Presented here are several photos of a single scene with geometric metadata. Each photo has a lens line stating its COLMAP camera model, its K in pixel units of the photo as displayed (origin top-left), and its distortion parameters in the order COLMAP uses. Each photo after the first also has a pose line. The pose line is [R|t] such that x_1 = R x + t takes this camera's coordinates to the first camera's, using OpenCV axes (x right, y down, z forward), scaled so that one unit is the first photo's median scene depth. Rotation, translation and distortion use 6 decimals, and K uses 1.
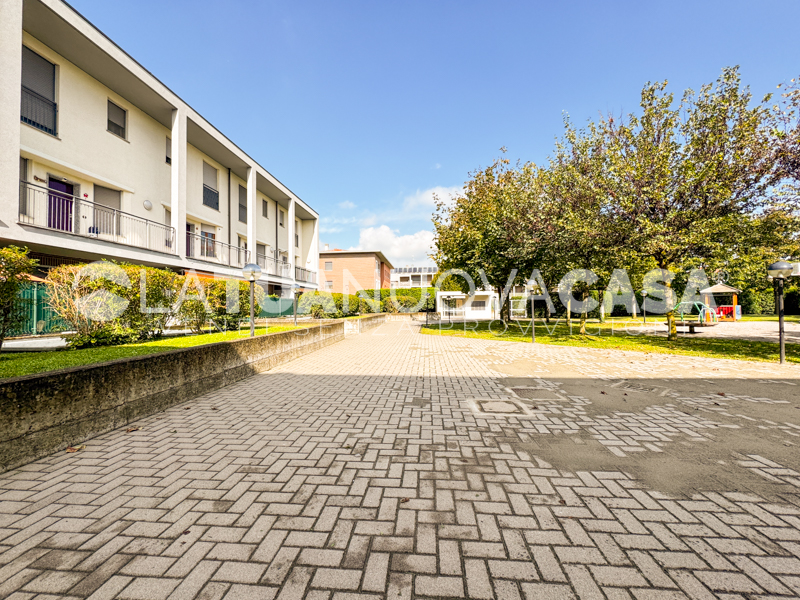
lens RADIAL K [[331.2, 0, 399.0], [0, 331.2, 300.1], [0, 0, 1]] dist [-0.001031, -0.000161]
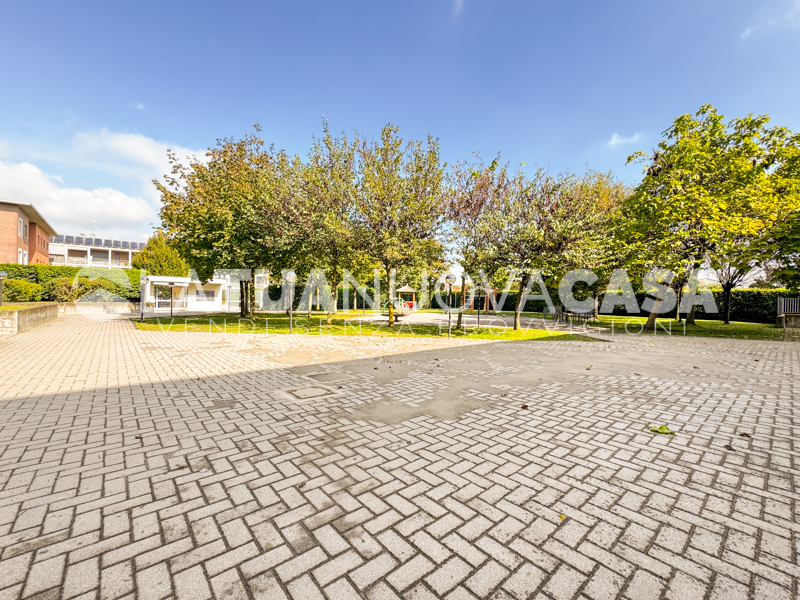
lens RADIAL K [[338.3, 0, 417.7], [0, 338.3, 309.1], [0, 0, 1]] dist [-0.000352, 0.000121]
pose [[0.676988, 0.003903, 0.735984, -0.251633], [-0.040849, 0.998644, 0.032279, 0.008435], [-0.734860, -0.051917, 0.676229, 0.031594]]
